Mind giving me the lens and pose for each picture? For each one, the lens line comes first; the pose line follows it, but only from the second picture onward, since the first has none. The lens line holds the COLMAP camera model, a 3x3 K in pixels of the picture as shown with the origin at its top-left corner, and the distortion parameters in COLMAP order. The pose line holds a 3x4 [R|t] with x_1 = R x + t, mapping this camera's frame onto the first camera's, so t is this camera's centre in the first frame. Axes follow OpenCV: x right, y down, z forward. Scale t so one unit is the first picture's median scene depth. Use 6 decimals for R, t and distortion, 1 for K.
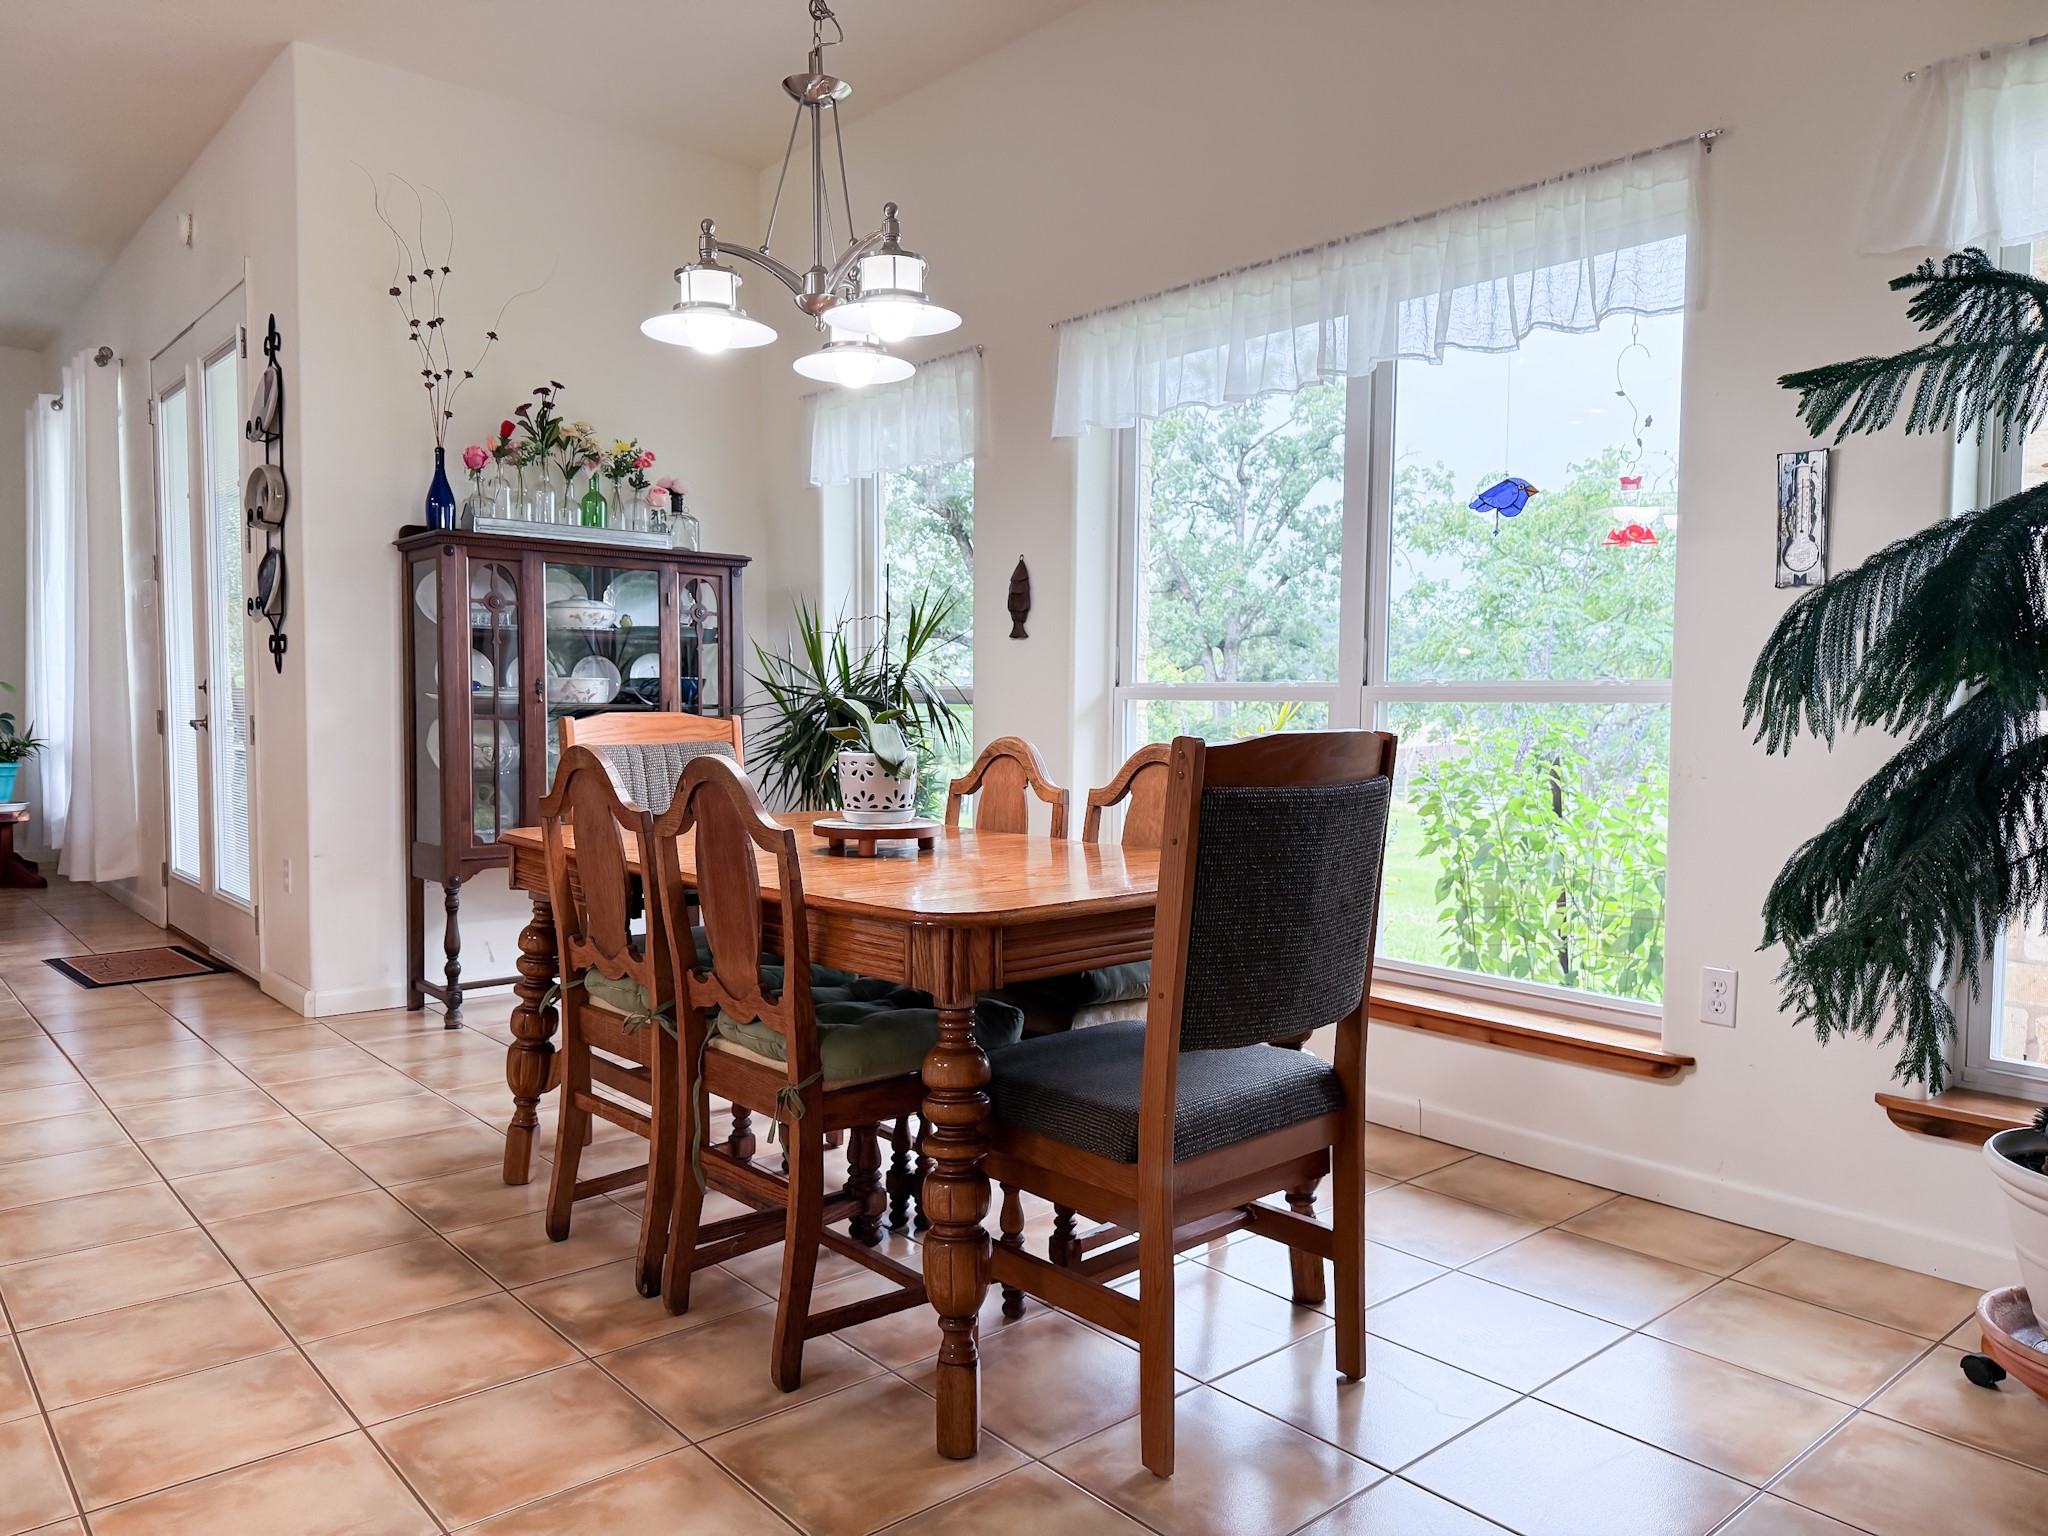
lens RADIAL K [[1431.0, 0, 1003.3], [0, 1431.0, 775.1], [0, 0, 1]] dist [0.079628, -0.110934]
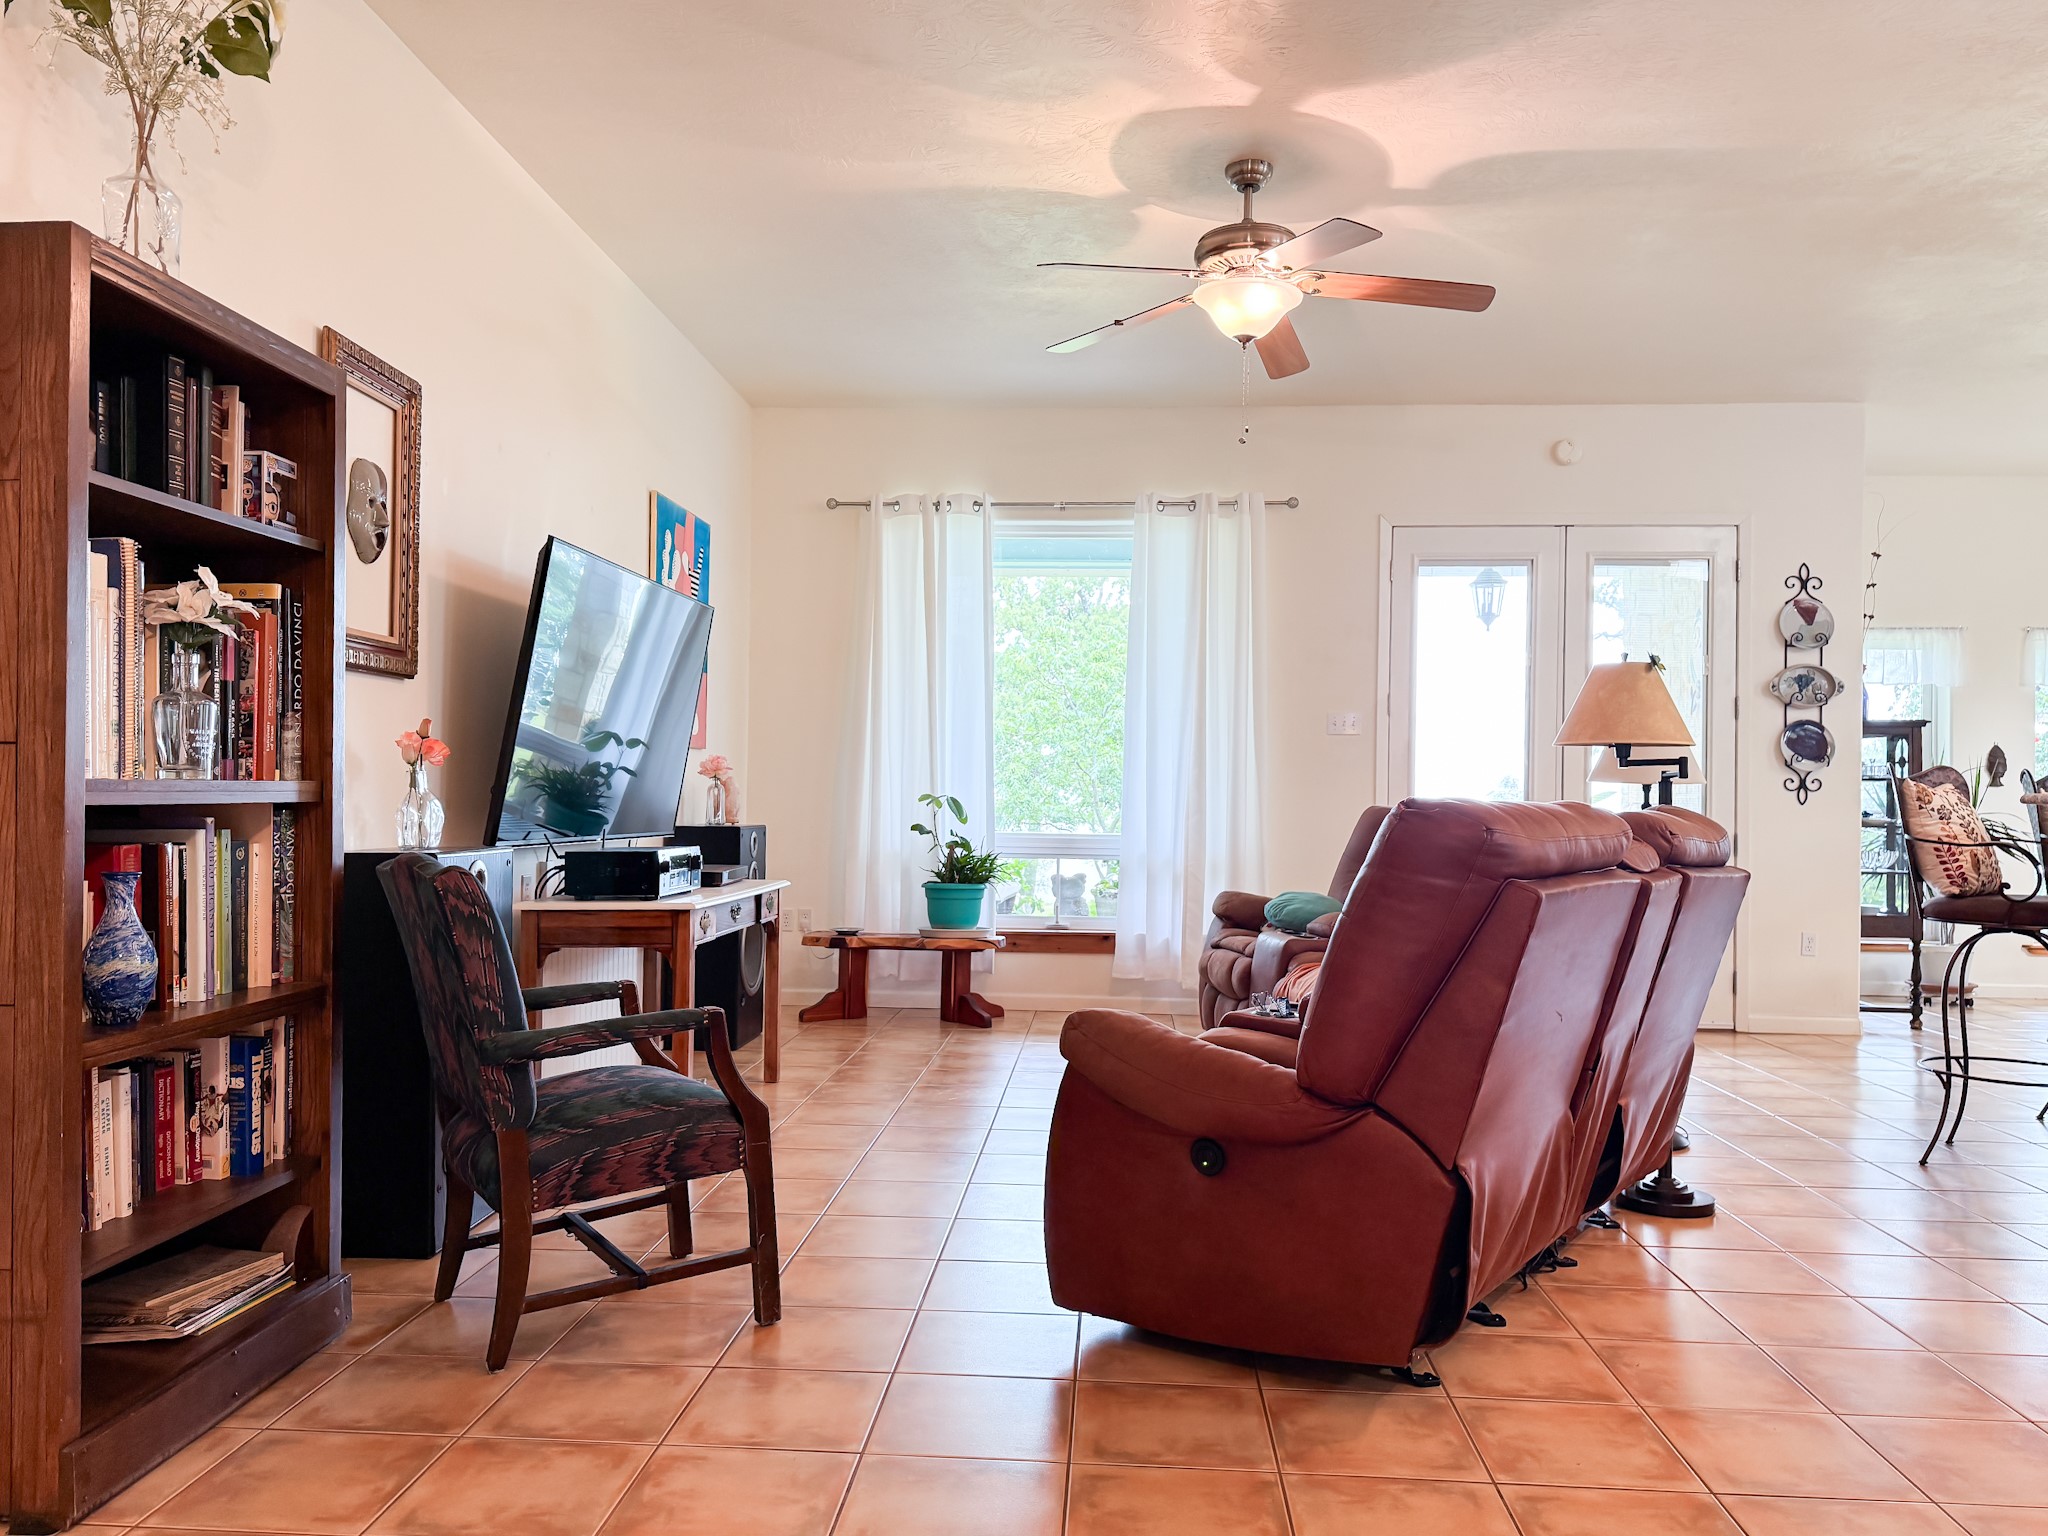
lens RADIAL K [[1498.4, 0, 1016.5], [0, 1498.4, 779.1], [0, 0, 1]] dist [0.043656, -0.035791]
pose [[0.697745, 0.011705, 0.716251, -3.705058], [0.028821, 0.998598, -0.044396, -0.088072], [-0.715767, 0.051621, 0.696429, 0.866326]]
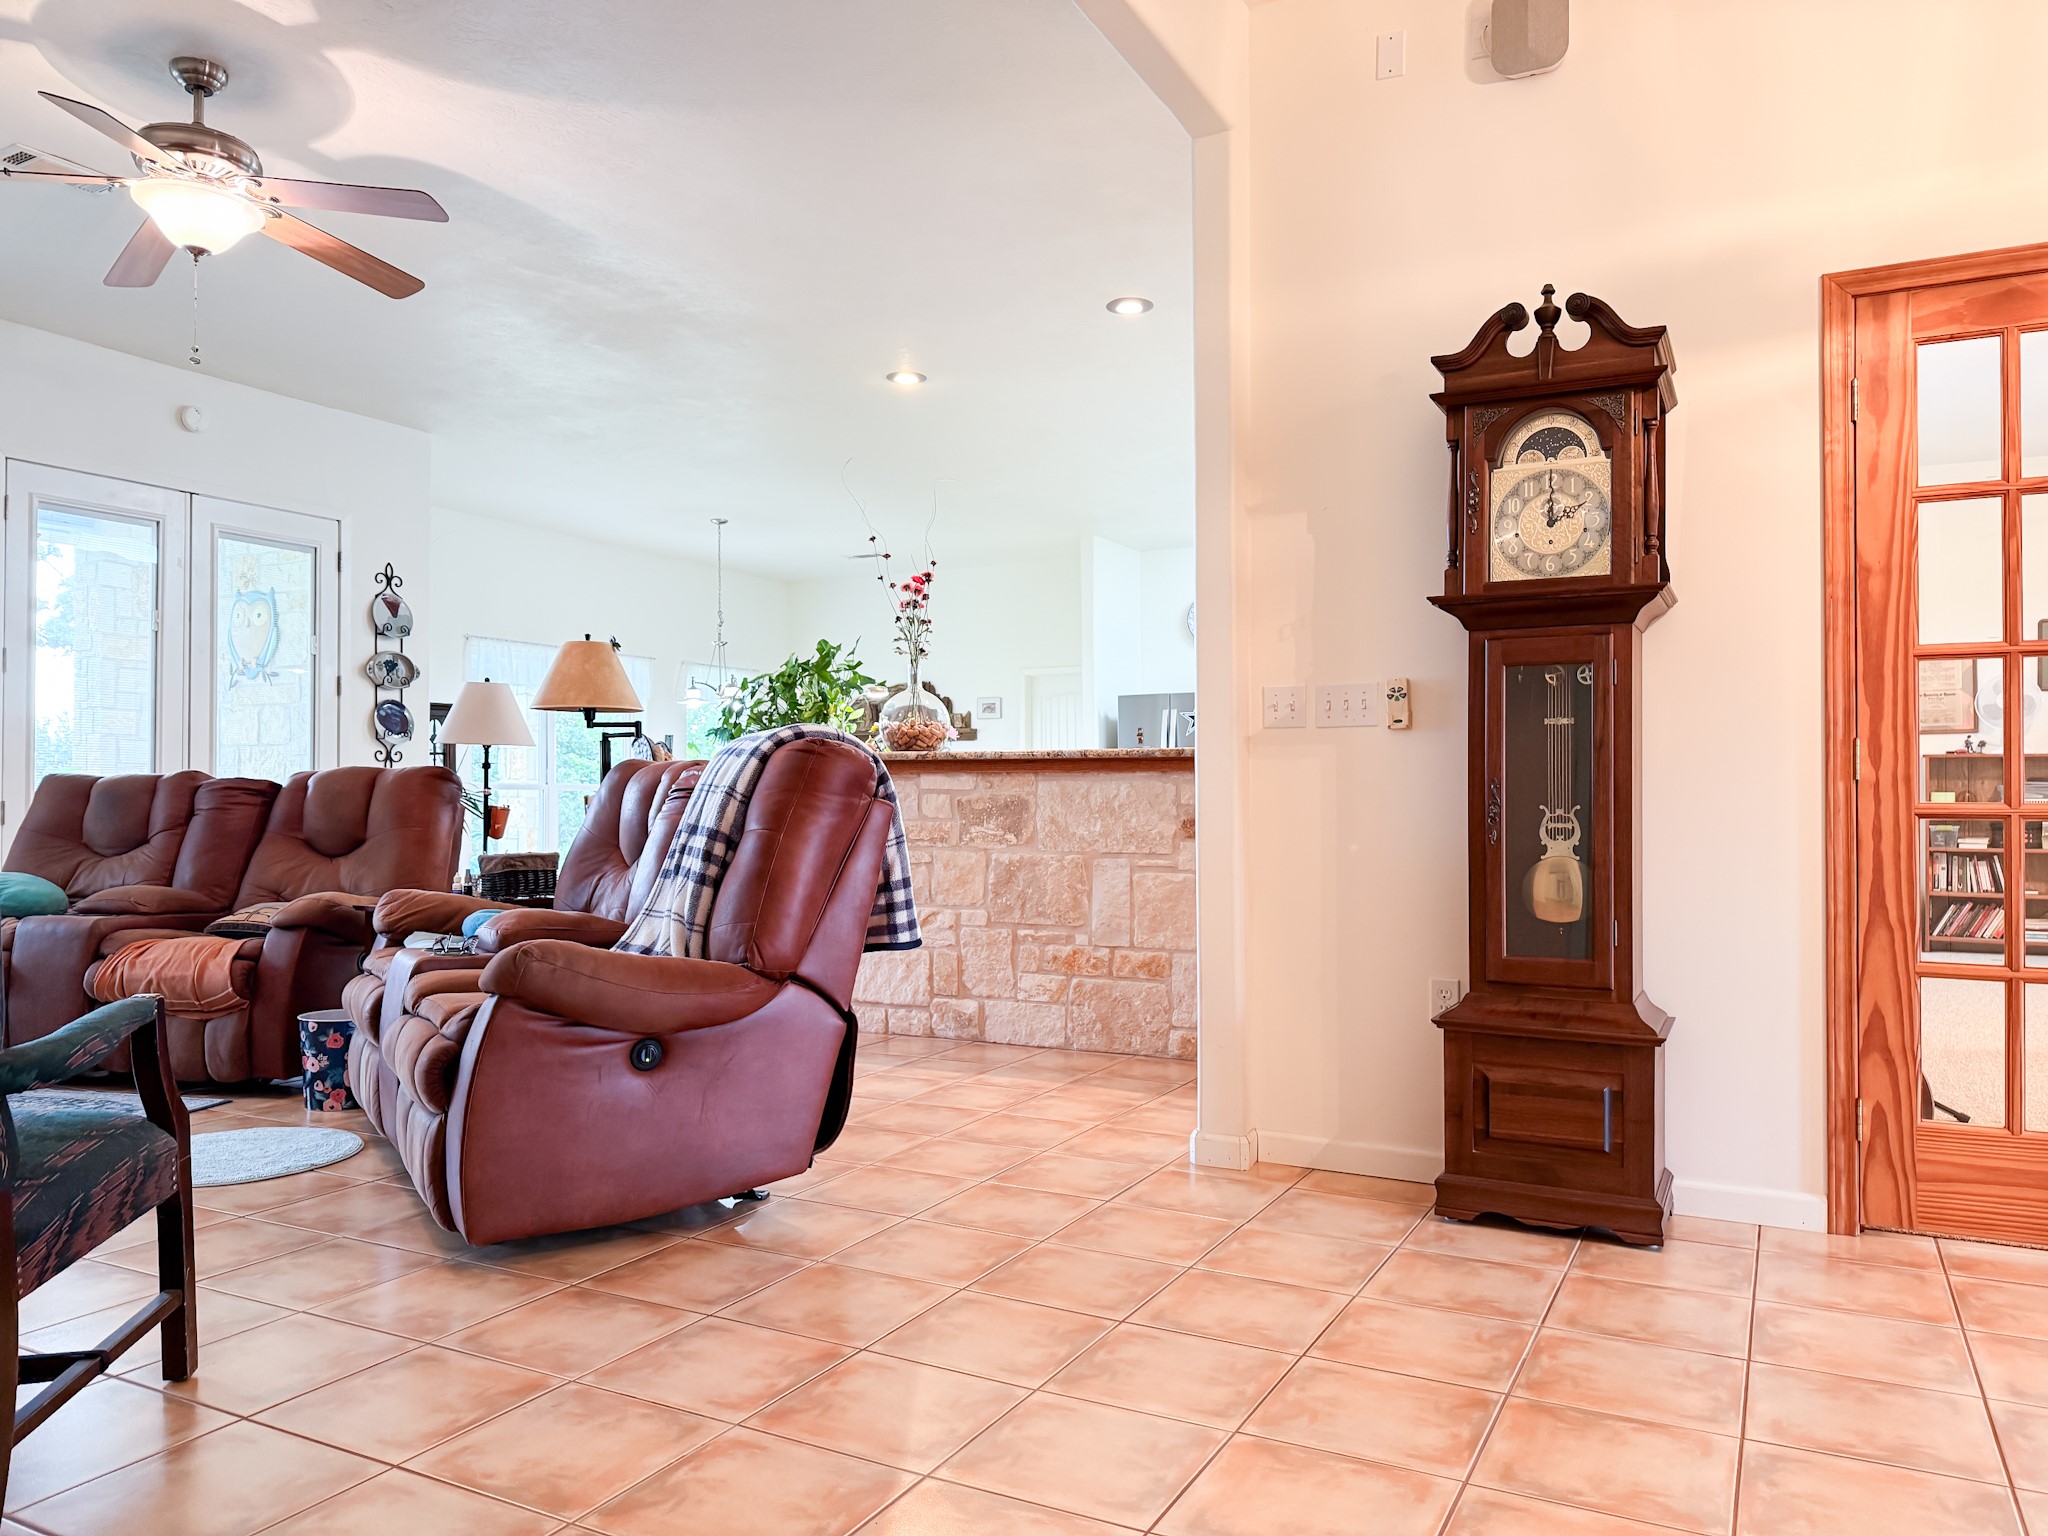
lens RADIAL K [[1431.0, 0, 1033.2], [0, 1431.0, 778.4], [0, 0, 1]] dist [0.079628, -0.110934]
pose [[-0.377660, 0.007549, 0.925914, -4.019171], [0.050292, 0.998658, 0.012372, -0.083657], [-0.924578, 0.051239, -0.377533, 1.625978]]
